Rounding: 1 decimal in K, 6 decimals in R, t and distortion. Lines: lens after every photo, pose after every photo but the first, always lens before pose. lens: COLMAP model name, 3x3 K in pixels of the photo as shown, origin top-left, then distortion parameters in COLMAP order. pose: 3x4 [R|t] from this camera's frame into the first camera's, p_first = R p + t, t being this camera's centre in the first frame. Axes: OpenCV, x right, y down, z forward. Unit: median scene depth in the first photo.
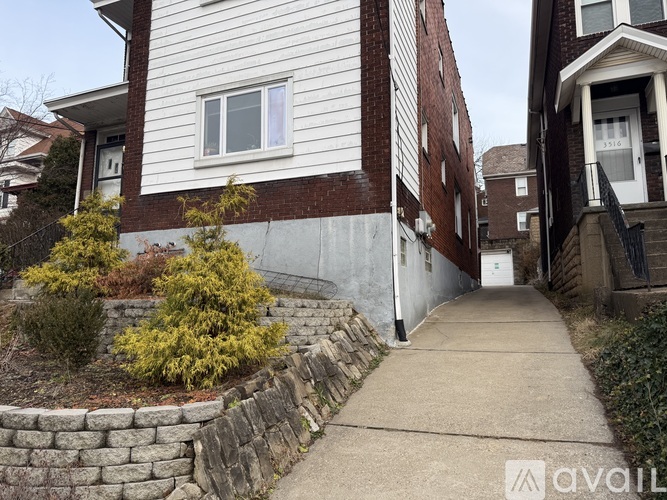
lens RADIAL K [[463.7, 0, 333.5], [0, 463.7, 250.0], [0, 0, 1]] dist [0.087623, -0.167660]
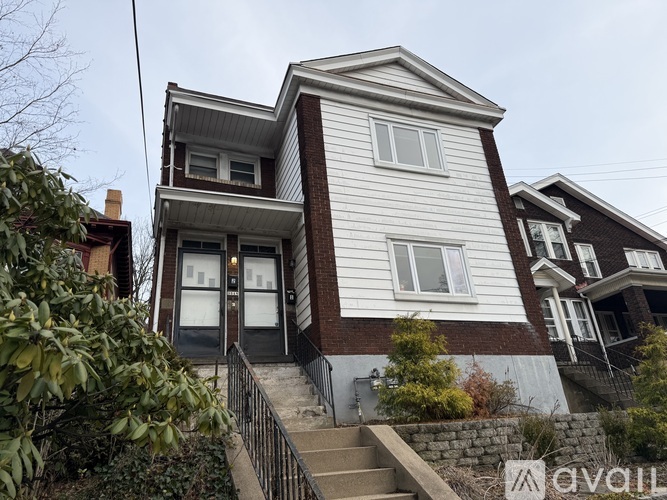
lens RADIAL K [[463.7, 0, 333.5], [0, 463.7, 250.0], [0, 0, 1]] dist [0.087623, -0.167660]
pose [[0.739564, 0.224376, 0.634586, -1.133828], [-0.006529, 0.945148, -0.326576, 0.072601], [-0.673054, 0.237381, 0.700463, 0.310166]]
